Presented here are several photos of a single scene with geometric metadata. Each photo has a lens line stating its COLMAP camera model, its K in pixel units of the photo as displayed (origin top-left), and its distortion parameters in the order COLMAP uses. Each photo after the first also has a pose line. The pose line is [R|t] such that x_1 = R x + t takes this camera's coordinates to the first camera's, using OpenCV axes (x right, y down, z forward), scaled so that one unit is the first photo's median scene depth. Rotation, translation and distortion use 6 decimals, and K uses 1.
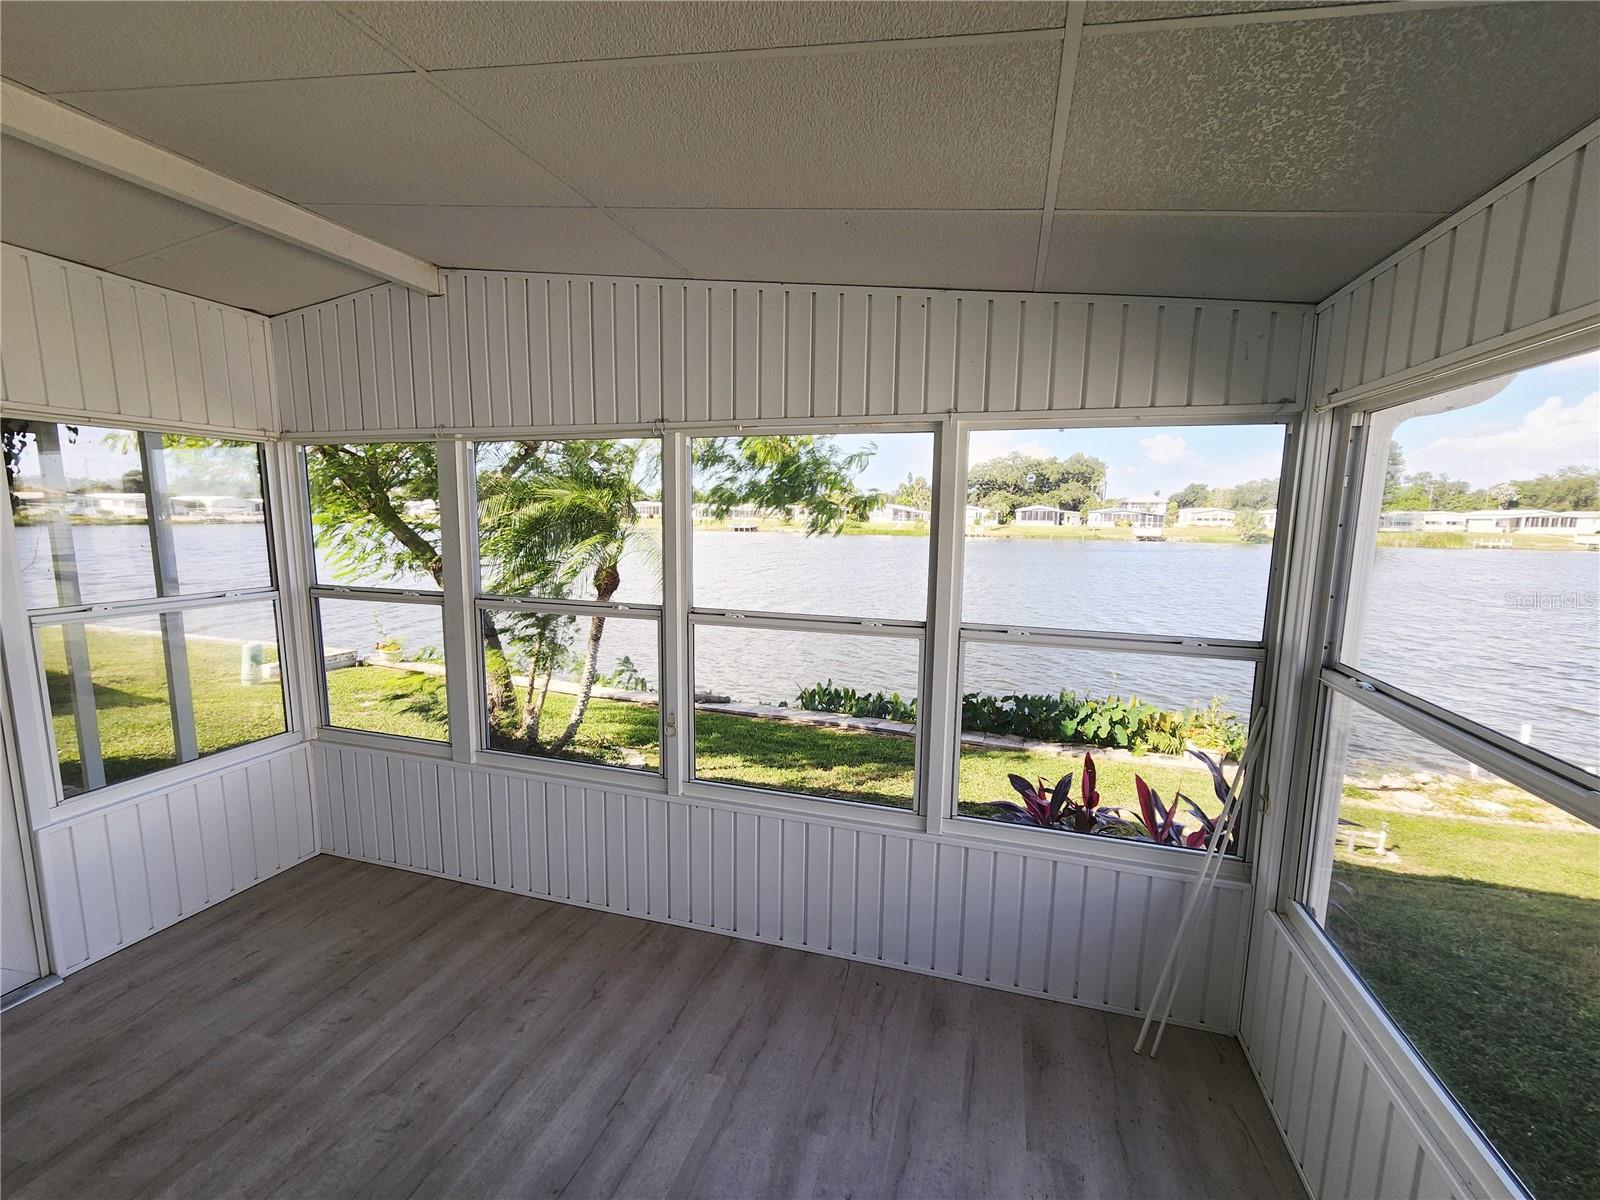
lens RADIAL K [[656.4, 0, 803.4], [0, 656.4, 601.7], [0, 0, 1]] dist [-0.000084, 0.000760]
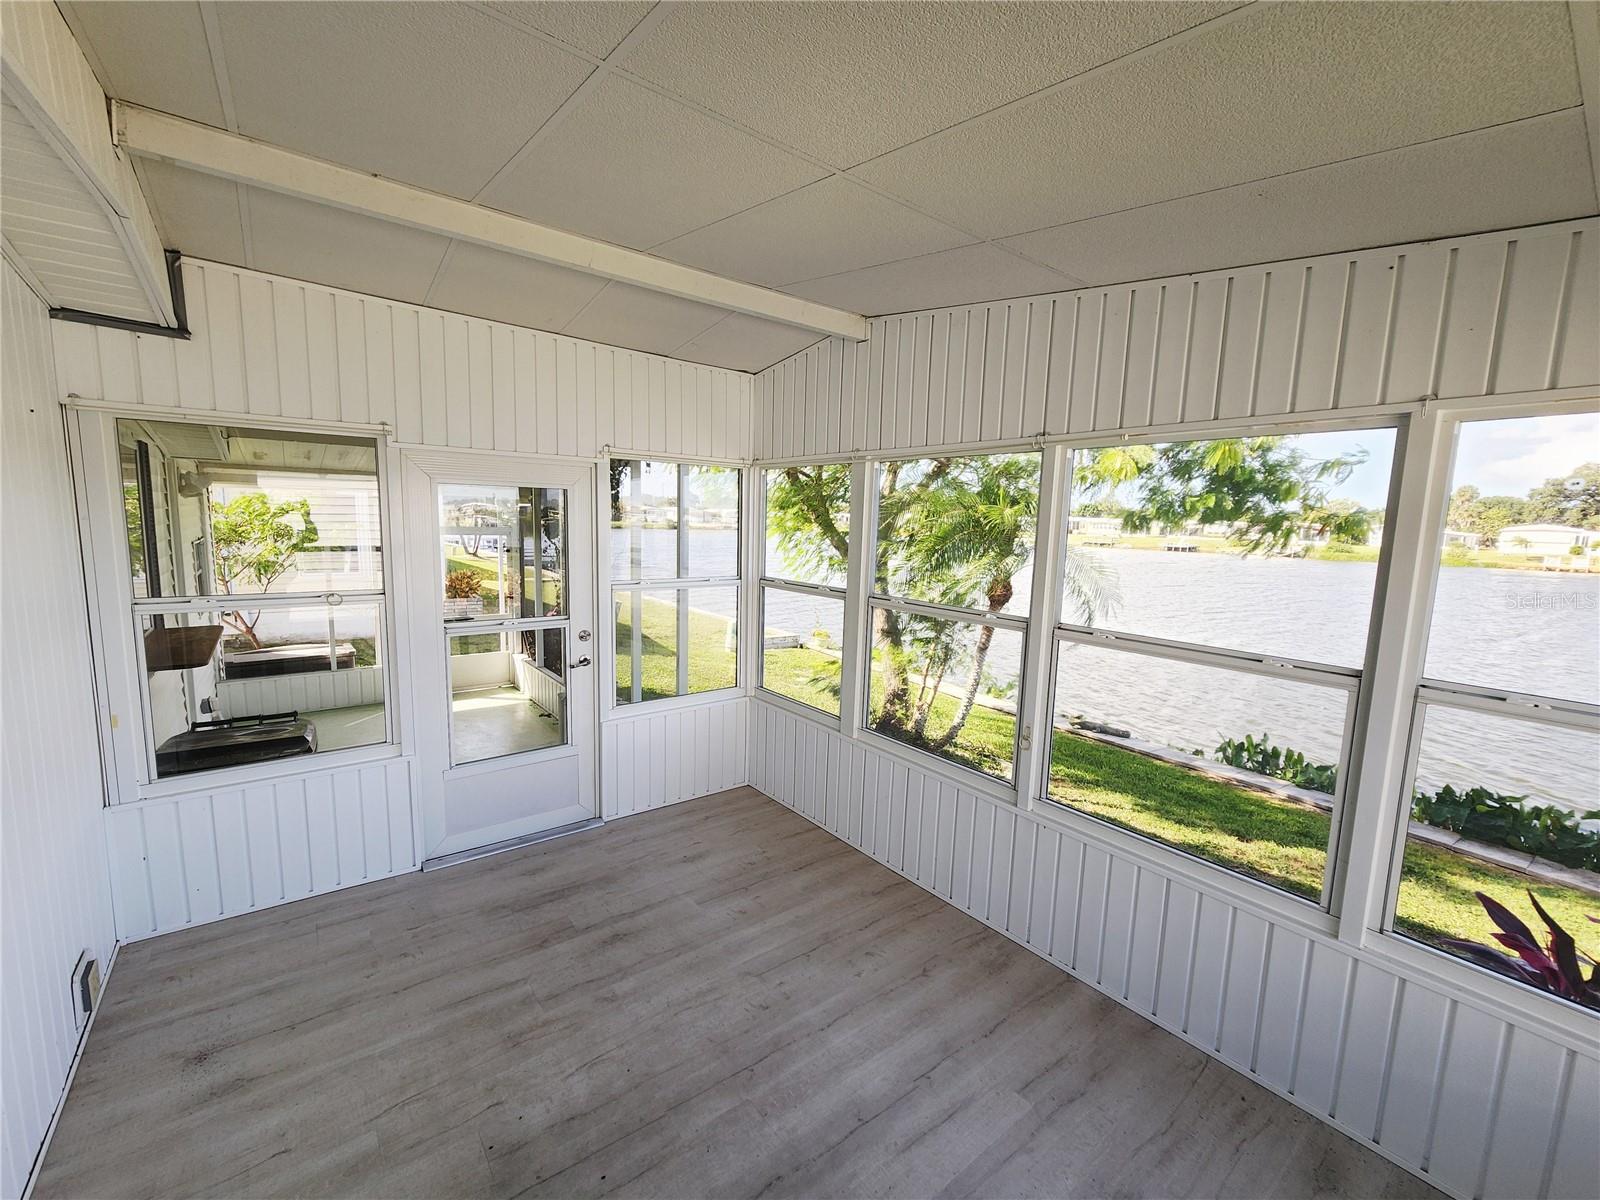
lens RADIAL K [[656.4, 0, 807.5], [0, 656.4, 600.6], [0, 0, 1]] dist [-0.000084, 0.000760]
pose [[0.821447, 0.081479, -0.564434, 0.064907], [-0.094362, 0.995517, 0.006378, 0.004552], [0.562424, 0.048022, 0.825454, -0.016511]]
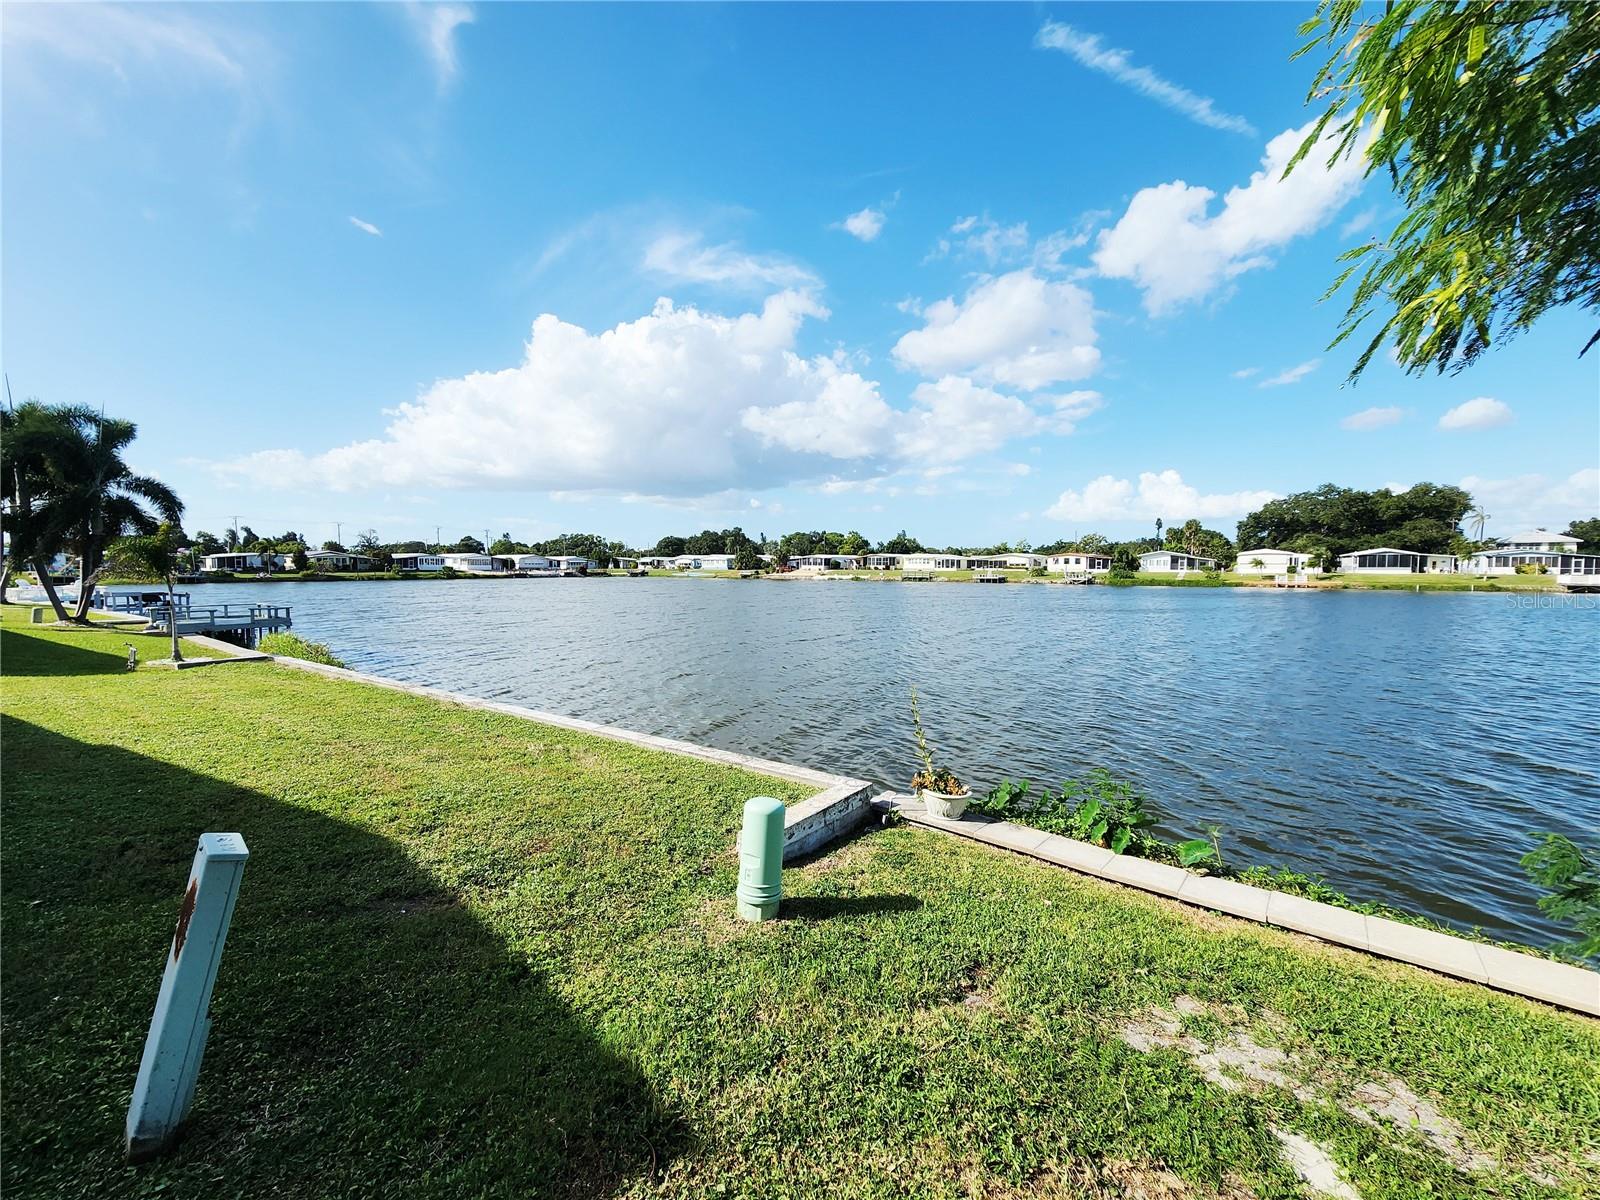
lens RADIAL K [[656.4, 0, 804.1], [0, 656.4, 602.0], [0, 0, 1]] dist [-0.000084, 0.000760]
pose [[0.950685, 0.005266, -0.310114, -2.199106], [-0.030512, 0.996594, -0.076616, -0.065856], [0.308654, 0.082300, 0.947607, 2.126159]]
